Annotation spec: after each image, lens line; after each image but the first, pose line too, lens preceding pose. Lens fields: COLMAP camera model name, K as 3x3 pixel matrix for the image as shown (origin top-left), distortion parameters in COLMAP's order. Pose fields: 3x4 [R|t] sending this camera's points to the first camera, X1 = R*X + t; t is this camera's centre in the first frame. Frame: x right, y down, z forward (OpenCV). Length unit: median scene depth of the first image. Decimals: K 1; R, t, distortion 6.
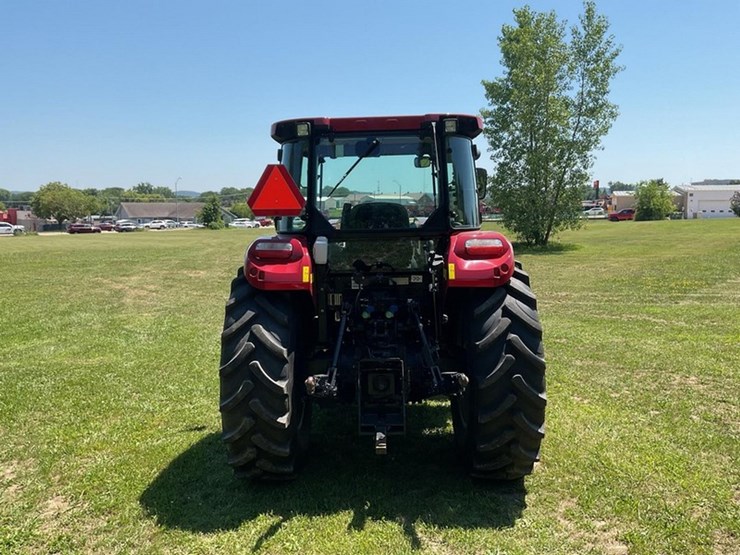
lens RADIAL K [[615.7, 0, 367.1], [0, 615.7, 276.7], [0, 0, 1]] dist [0.075701, -0.132569]
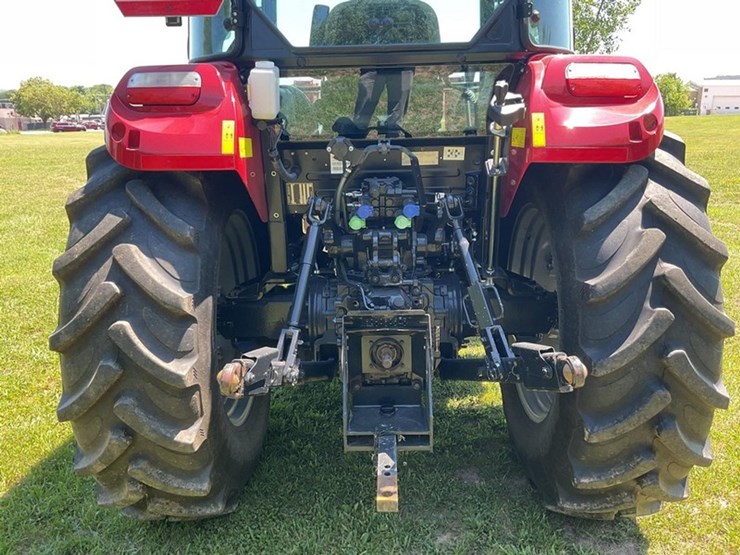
lens RADIAL K [[613.0, 0, 366.7], [0, 613.0, 279.3], [0, 0, 1]] dist [0.077631, -0.152595]
pose [[0.999997, -0.001704, 0.001834, 0.005078], [0.001387, 0.986973, 0.160881, 0.025890], [-0.002085, -0.160878, 0.986972, 0.484114]]
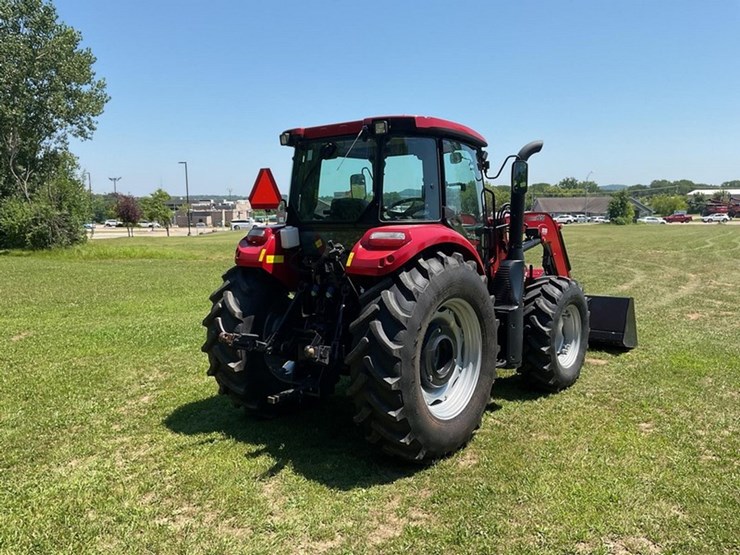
lens RADIAL K [[613.0, 0, 366.7], [0, 613.0, 279.3], [0, 0, 1]] dist [0.077631, -0.152595]
pose [[0.792268, 0.073859, -0.605687, 0.786217], [-0.065971, 0.997197, 0.035308, -0.012993], [0.606596, 0.011984, 0.794920, 0.121427]]
